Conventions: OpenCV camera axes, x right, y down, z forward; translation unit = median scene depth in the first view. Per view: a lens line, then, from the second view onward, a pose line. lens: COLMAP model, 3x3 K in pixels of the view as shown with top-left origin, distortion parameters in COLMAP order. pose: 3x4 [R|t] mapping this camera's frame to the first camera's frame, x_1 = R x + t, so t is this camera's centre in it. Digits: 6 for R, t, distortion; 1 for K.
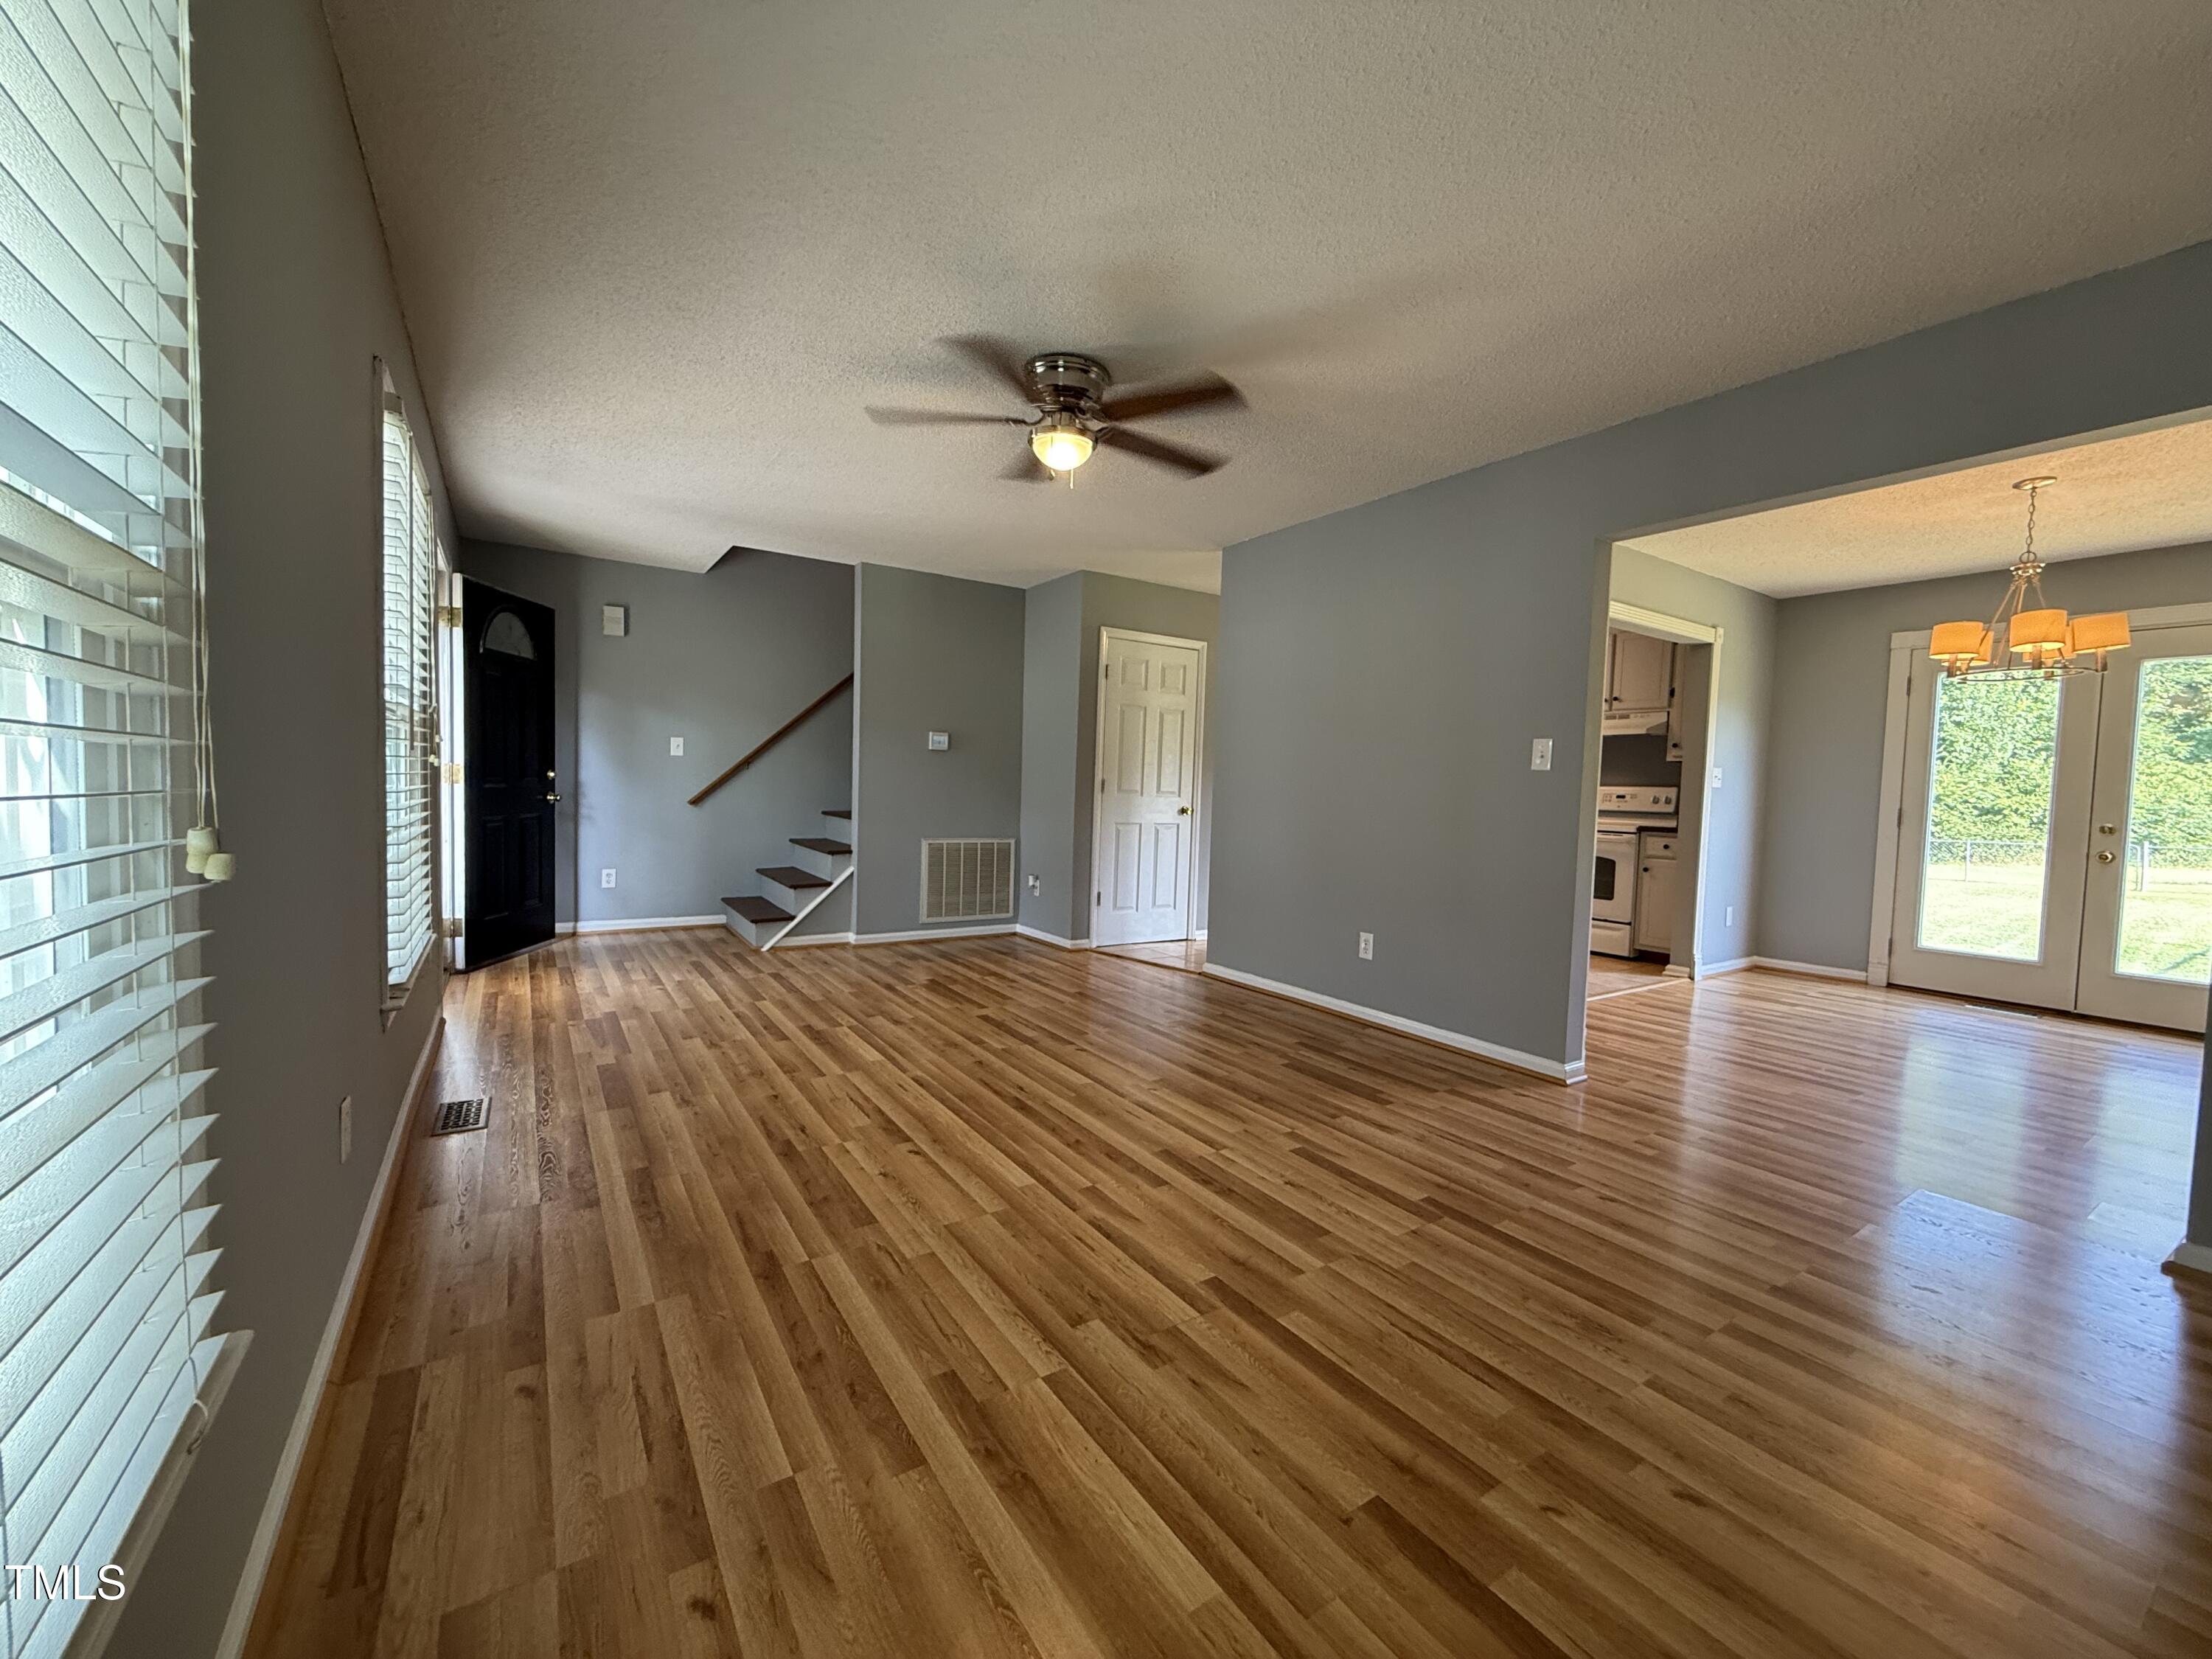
lens RADIAL K [[900.0, 0, 1088.7], [0, 900.0, 830.4], [0, 0, 1]] dist [0.001511, 0.000729]
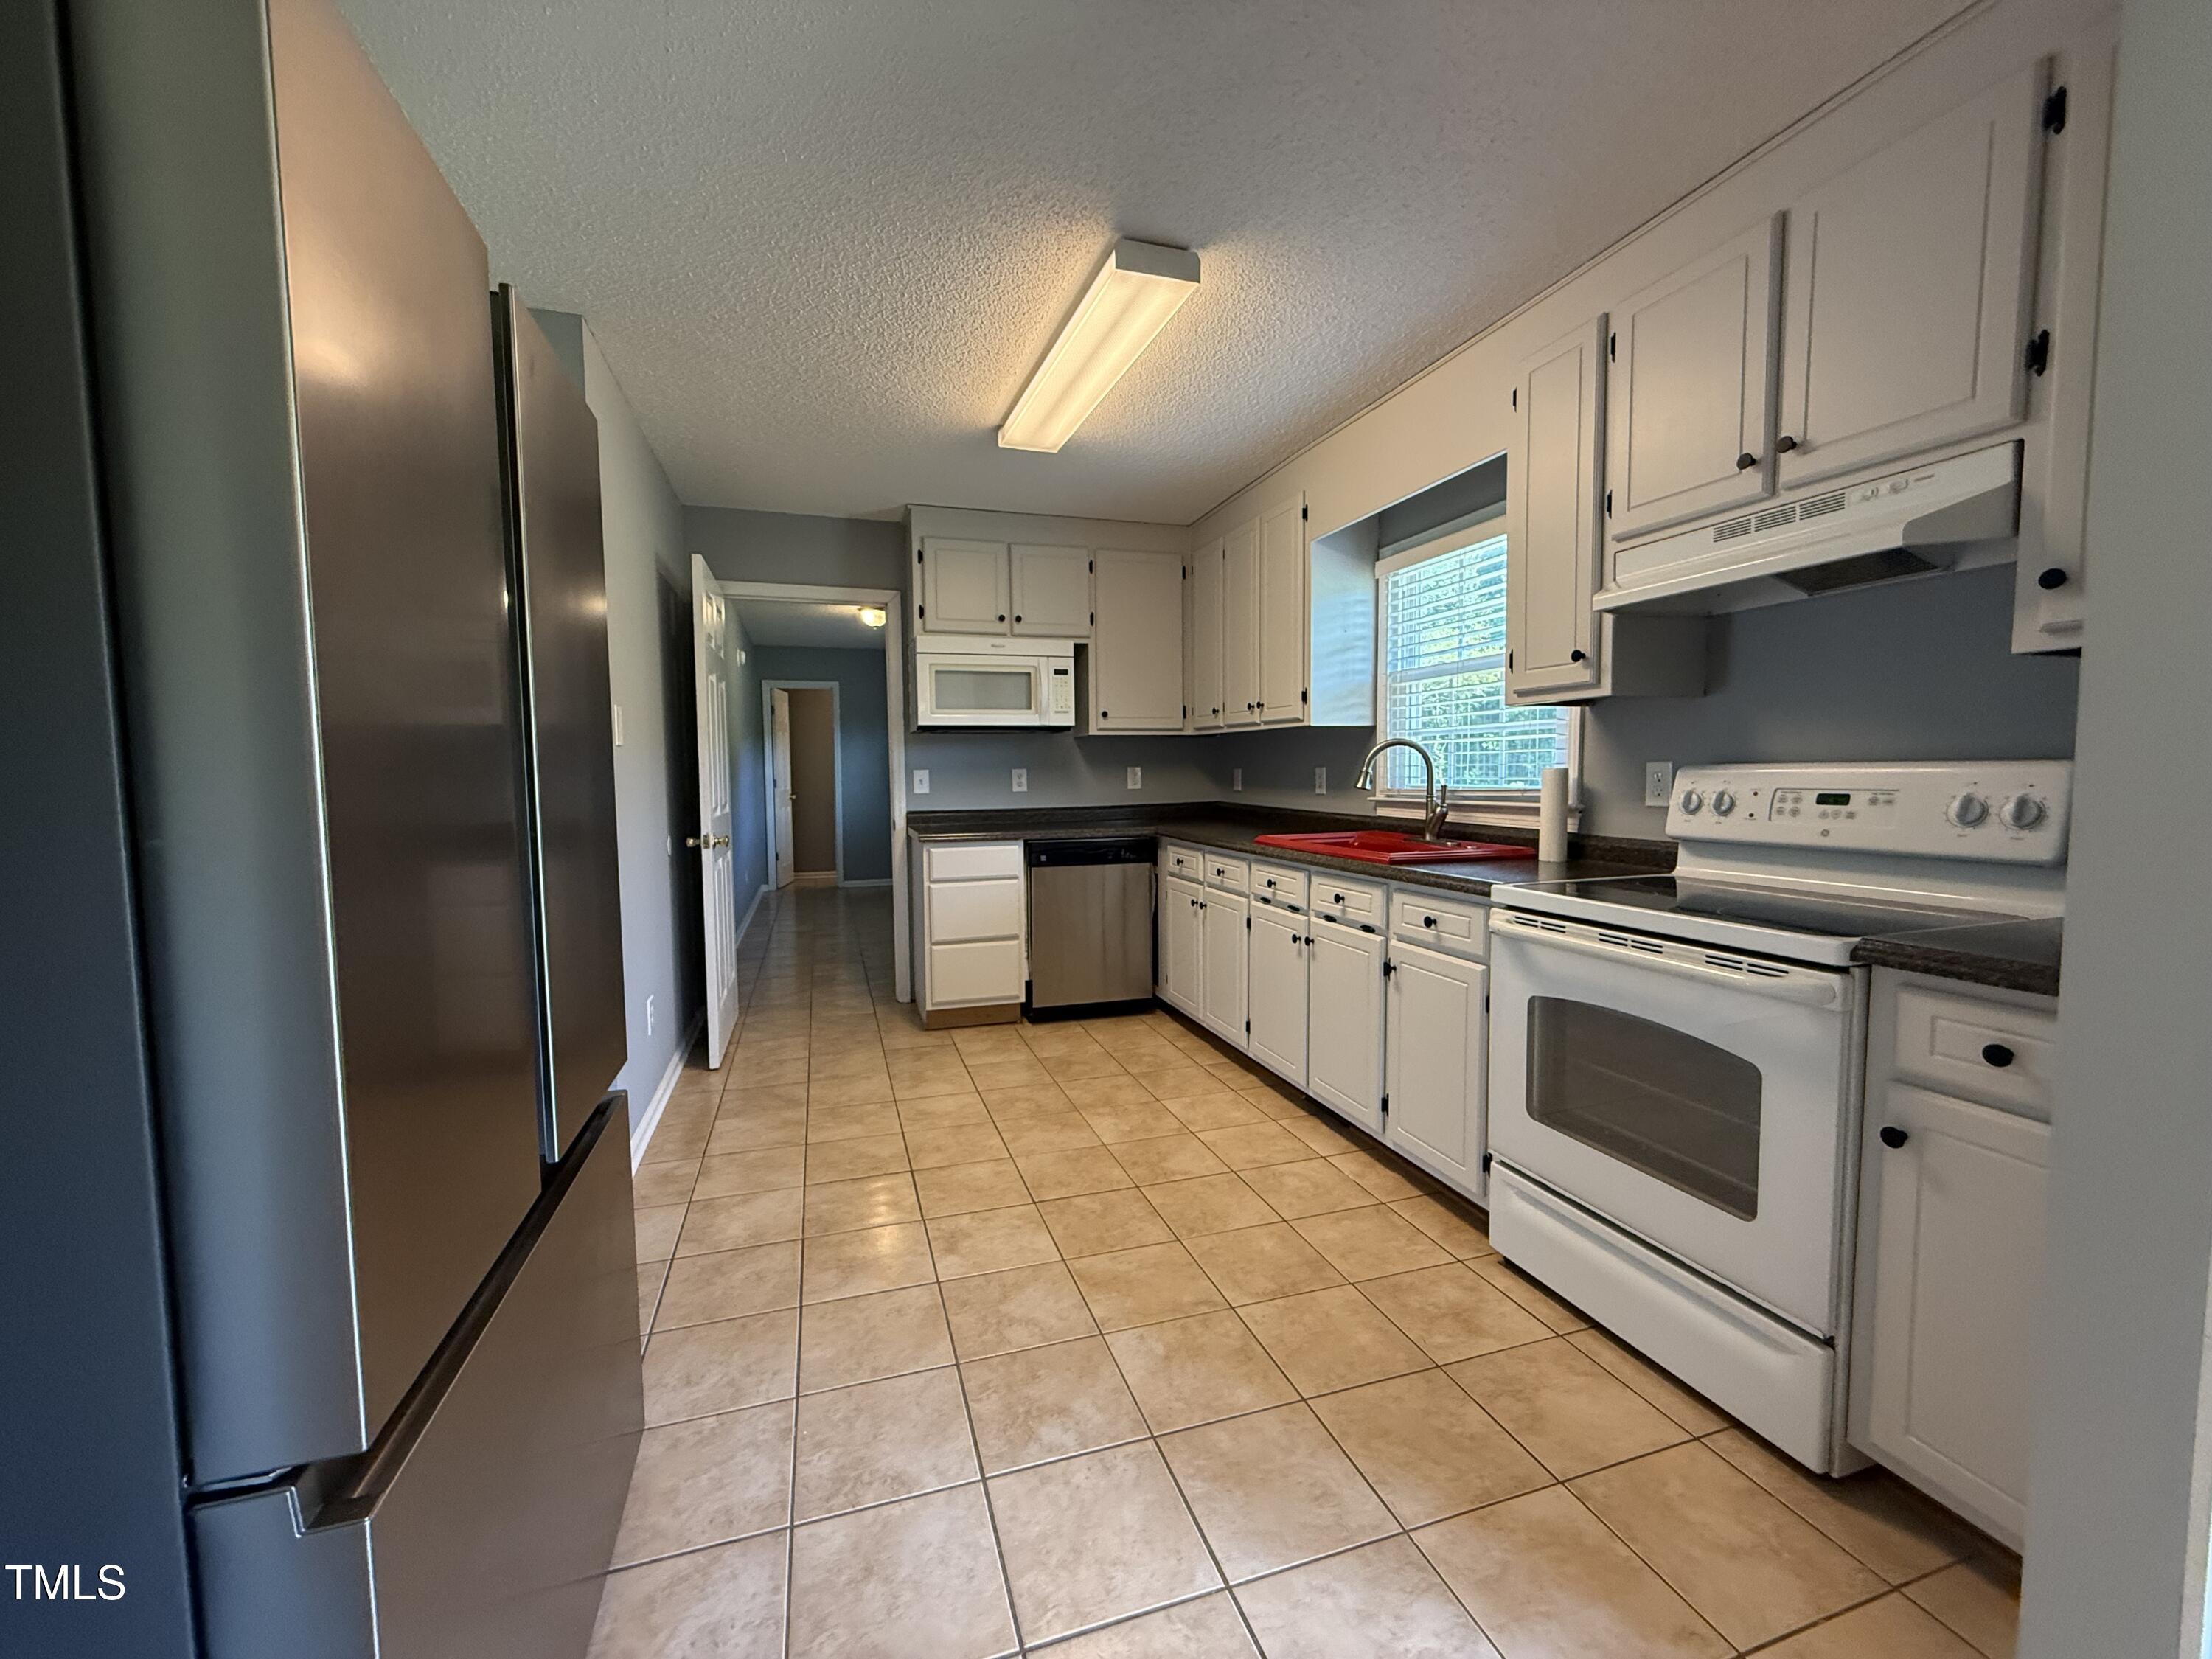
lens RADIAL K [[900.0, 0, 1099.5], [0, 900.0, 834.8], [0, 0, 1]] dist [0.001511, 0.000729]
pose [[0.964974, -0.021397, -0.261471, 0.827462], [0.026888, 0.999486, 0.017439, -0.069901], [0.260964, -0.023859, 0.965054, 1.241552]]
